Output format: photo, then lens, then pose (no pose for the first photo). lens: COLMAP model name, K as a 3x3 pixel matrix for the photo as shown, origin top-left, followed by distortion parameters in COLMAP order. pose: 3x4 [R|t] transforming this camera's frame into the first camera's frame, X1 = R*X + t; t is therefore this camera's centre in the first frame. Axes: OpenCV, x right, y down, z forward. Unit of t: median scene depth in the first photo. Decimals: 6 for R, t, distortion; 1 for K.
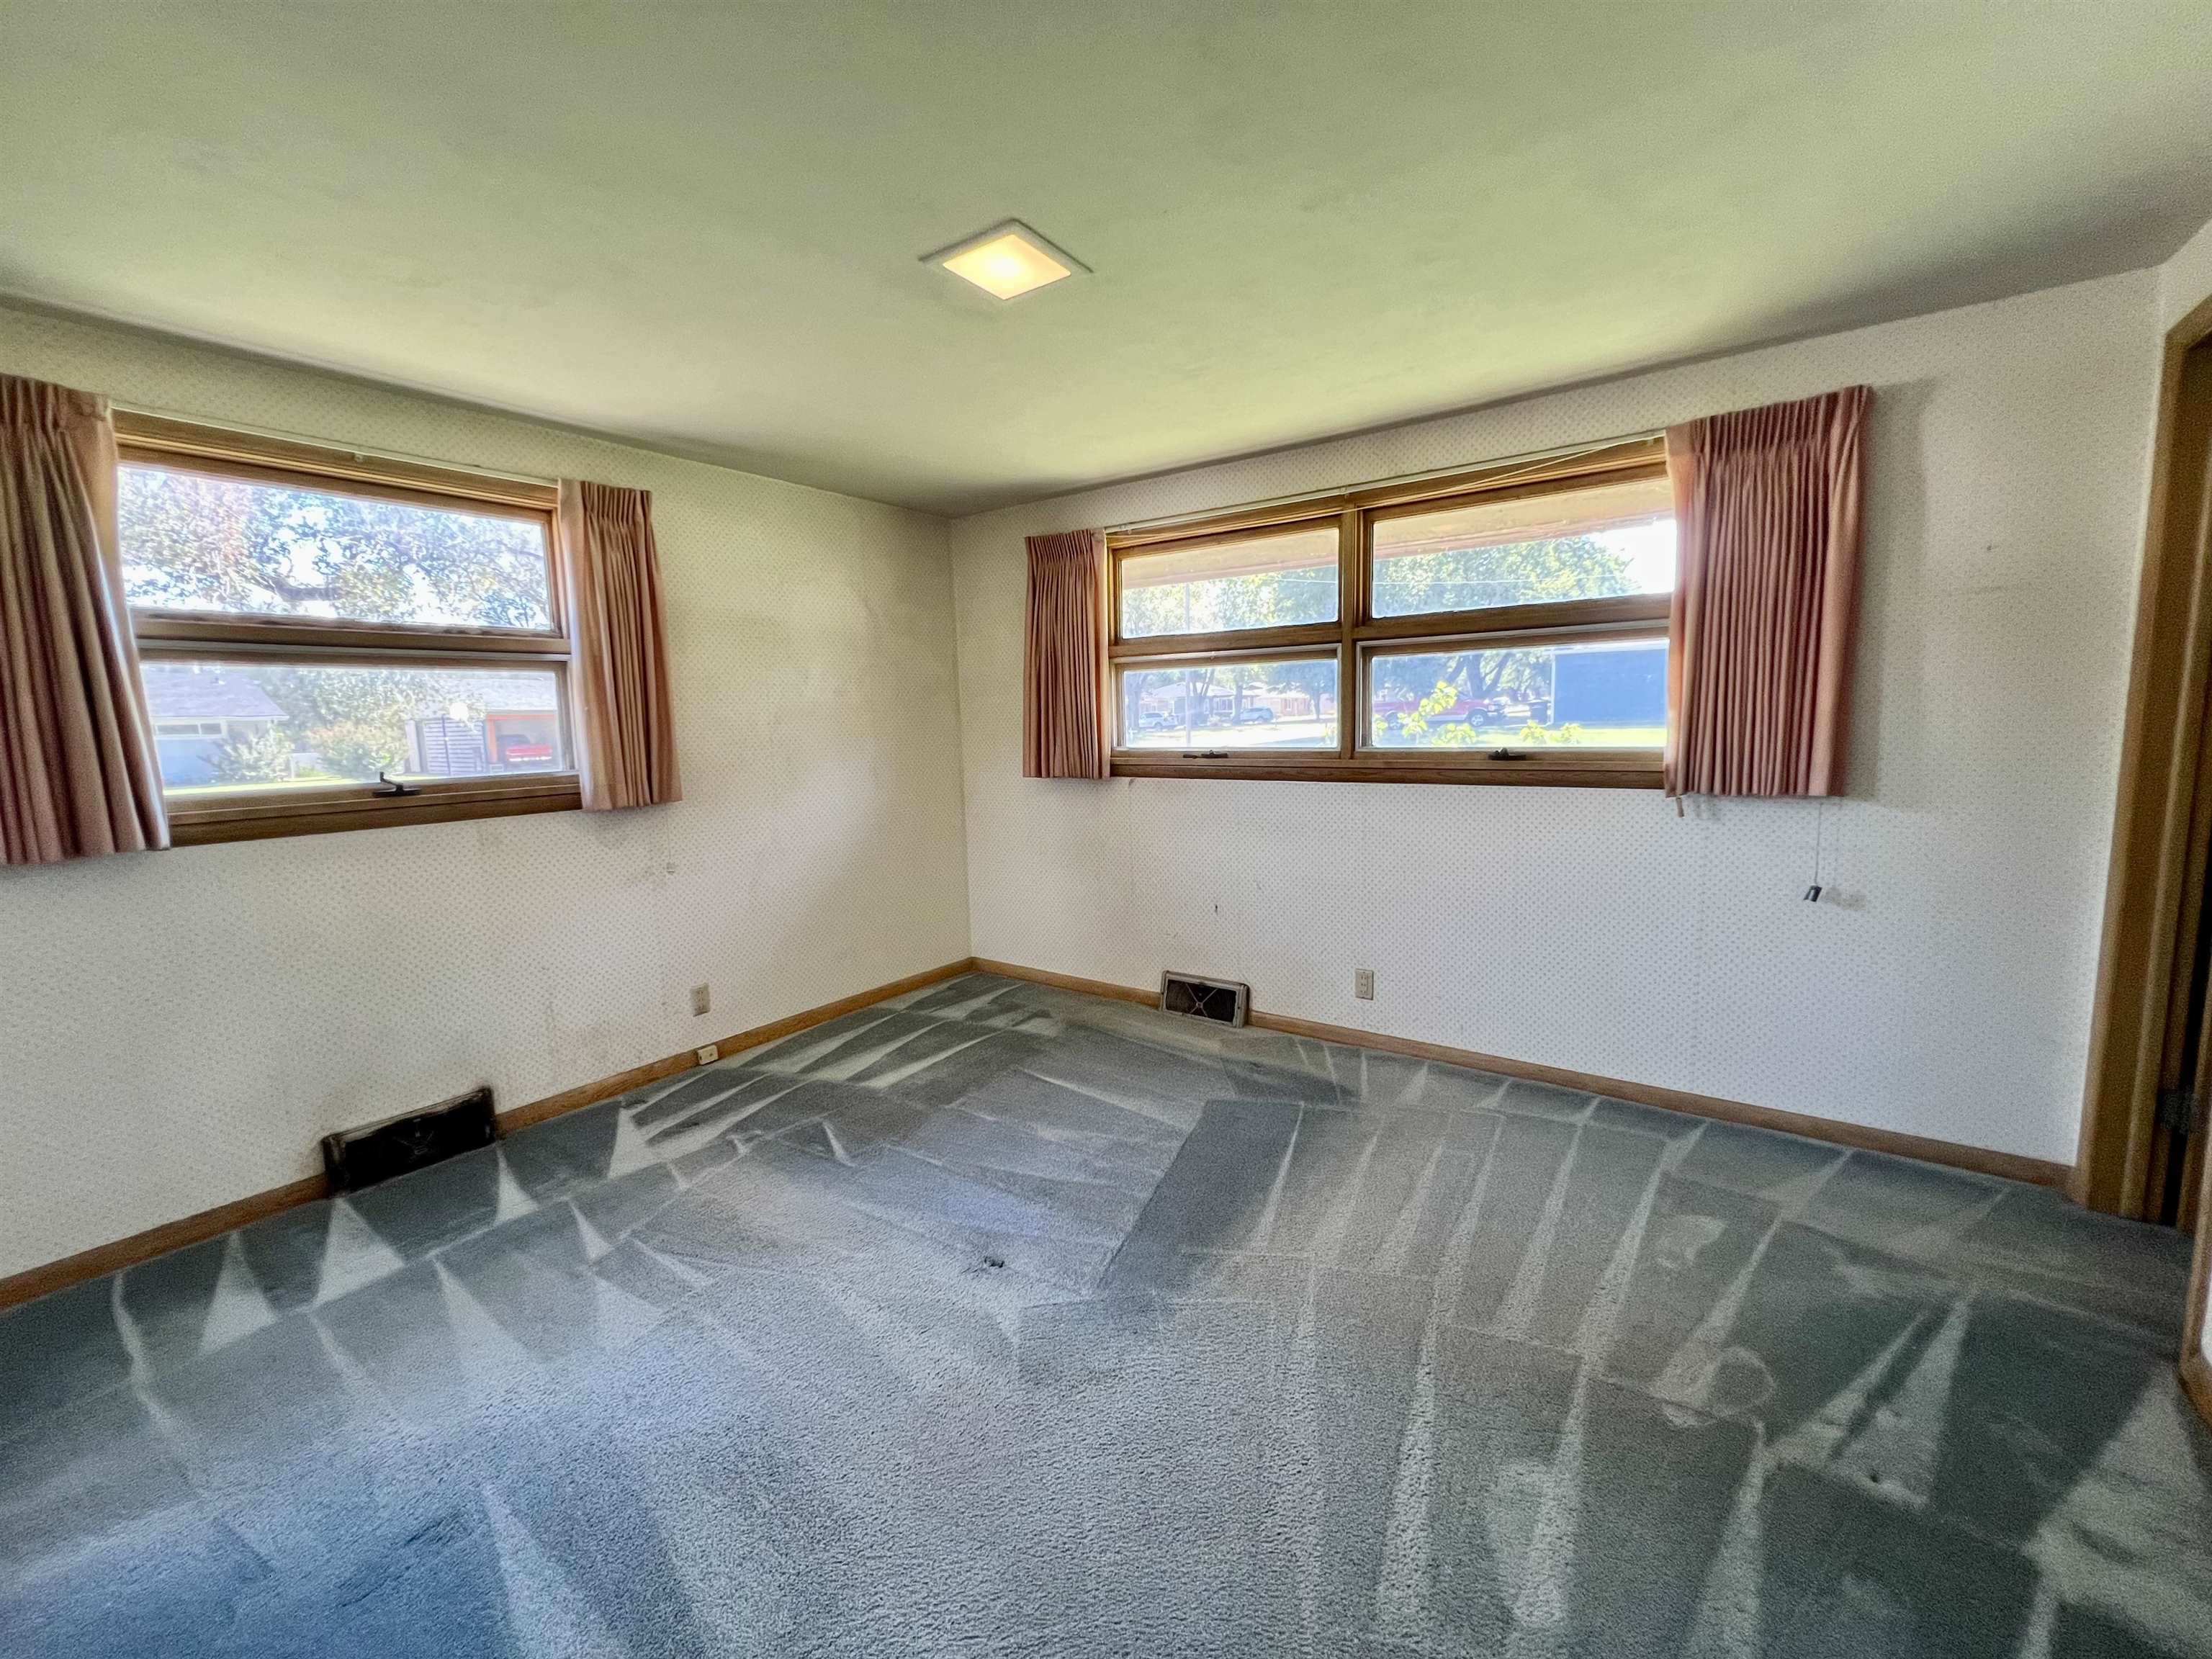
lens RADIAL K [[891.8, 0, 1111.3], [0, 891.8, 828.4], [0, 0, 1]] dist [0.009491, -0.000208]
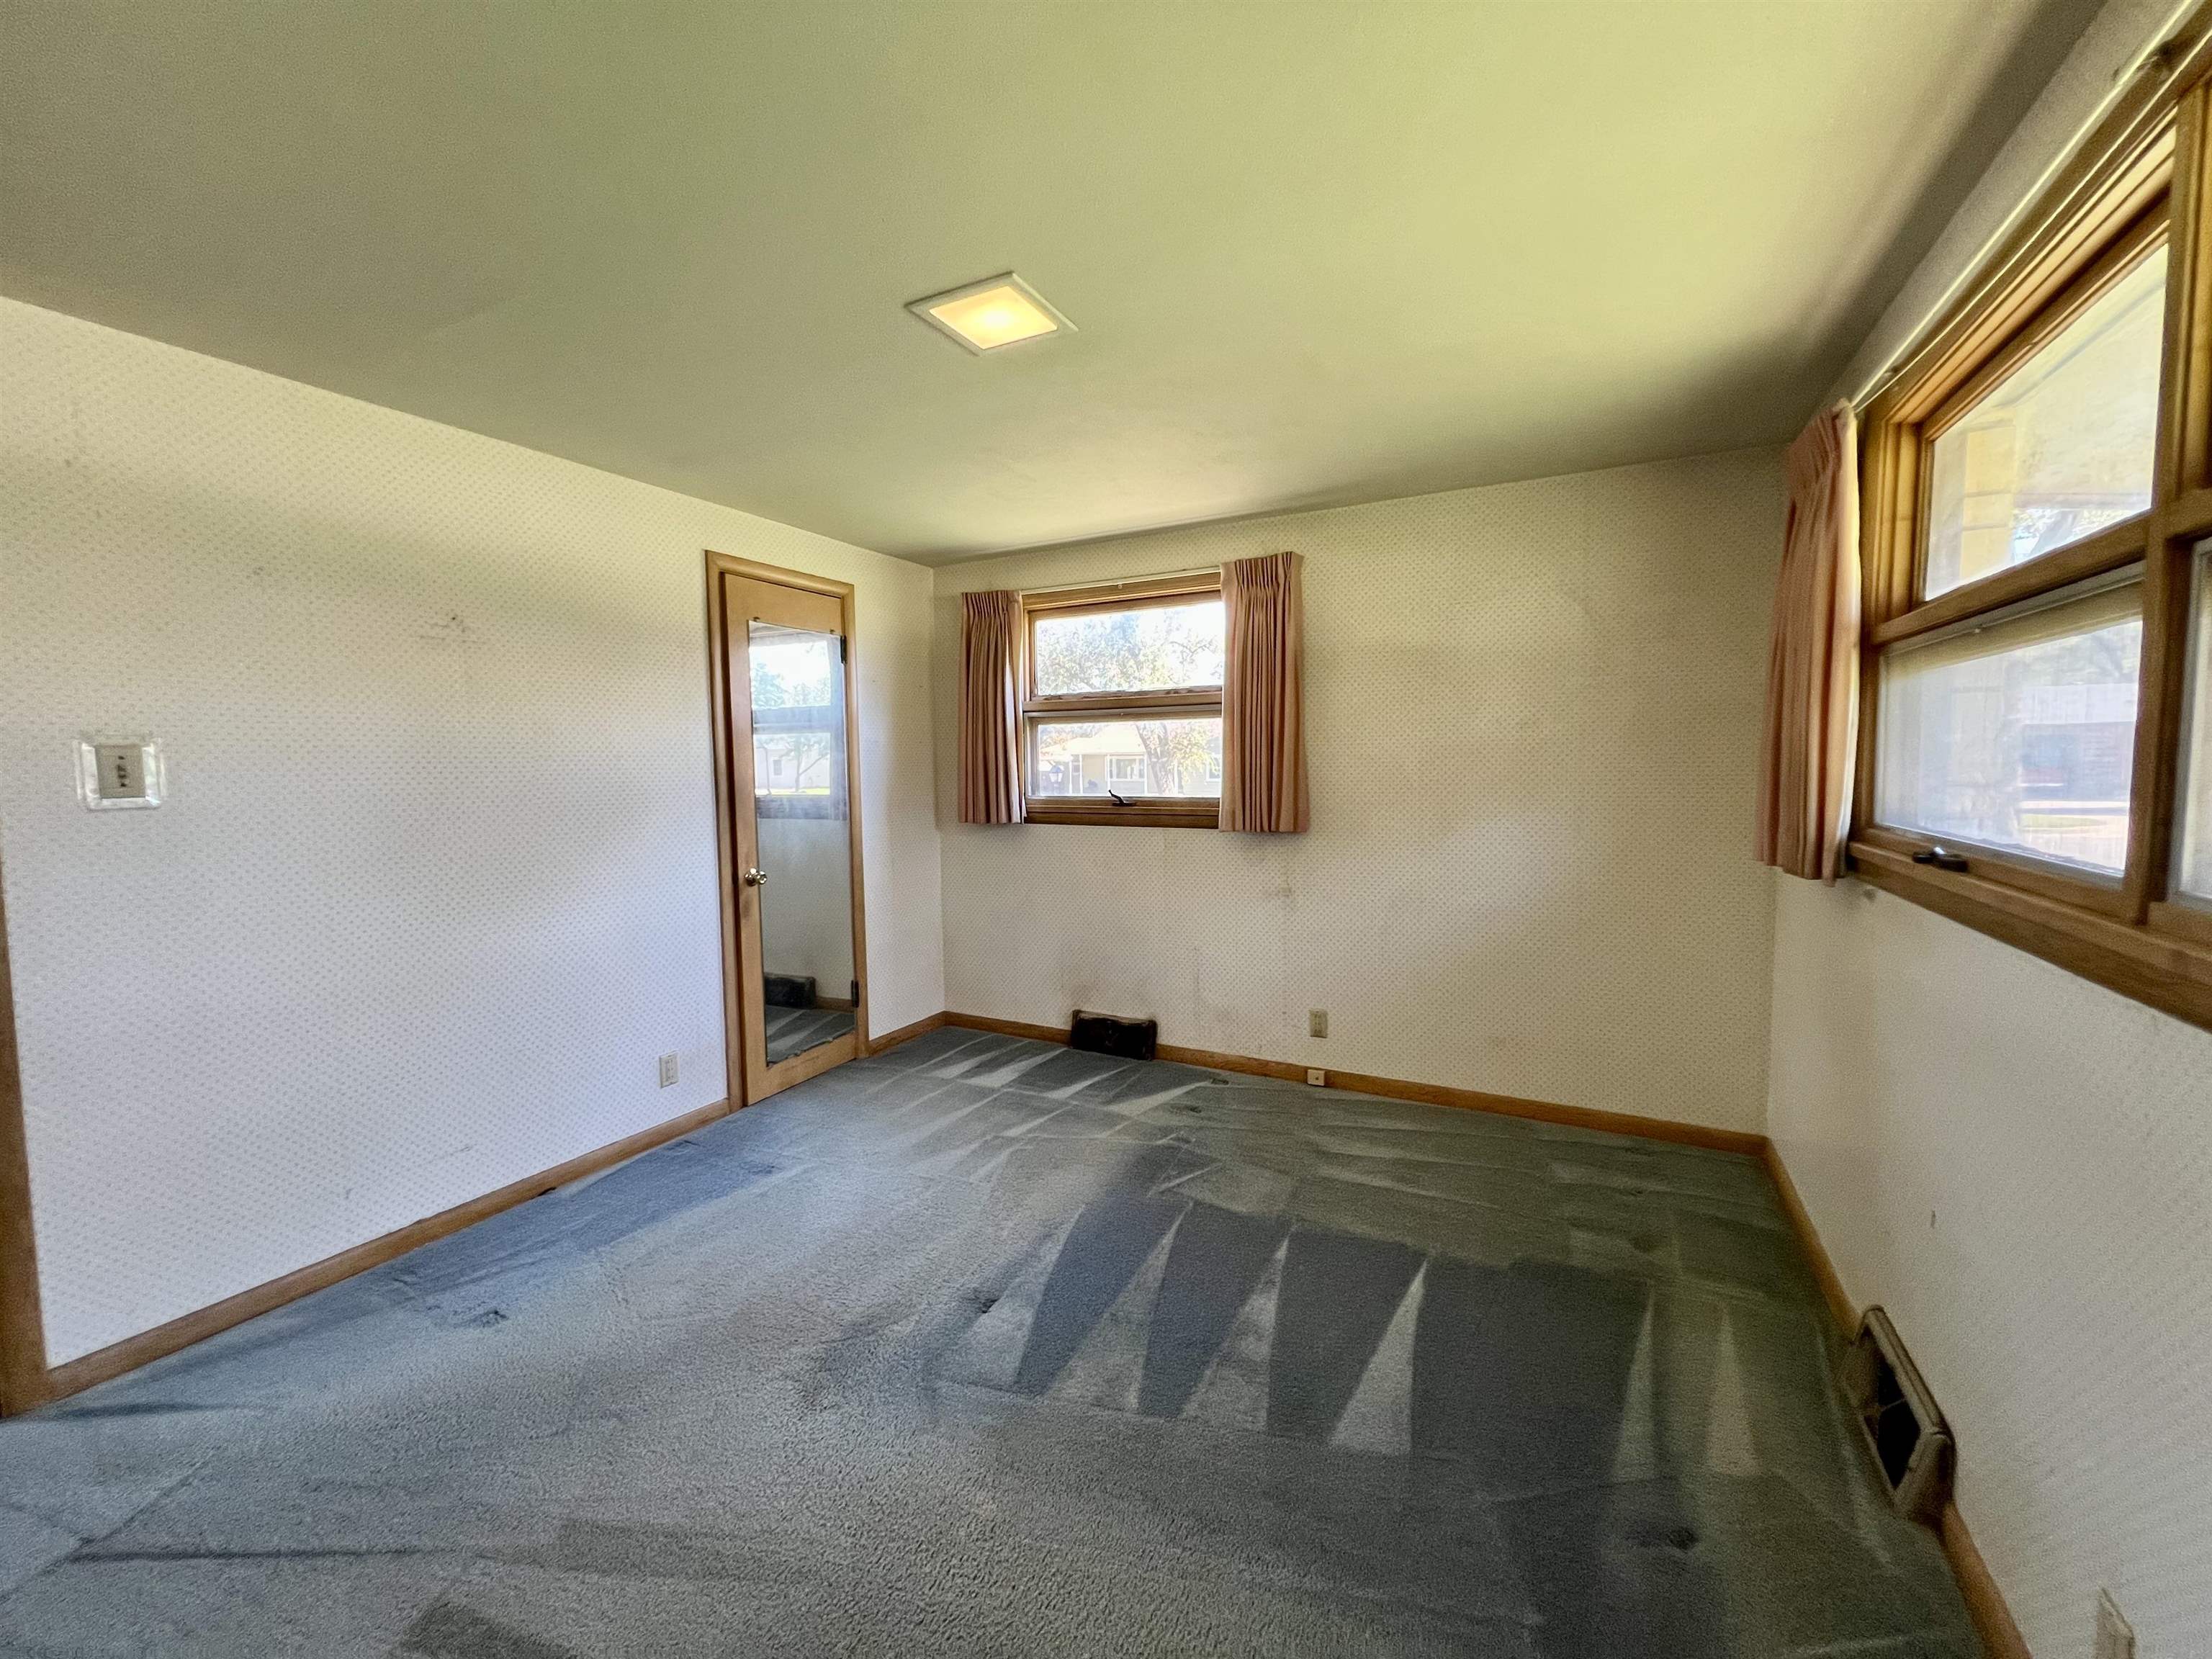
lens RADIAL K [[891.8, 0, 1107.0], [0, 891.8, 821.0], [0, 0, 1]] dist [0.009491, -0.000208]
pose [[0.129953, 0.083057, -0.988035, 0.624982], [-0.120015, 0.990476, 0.067477, -0.099666], [0.984230, 0.109810, 0.138683, 0.709903]]
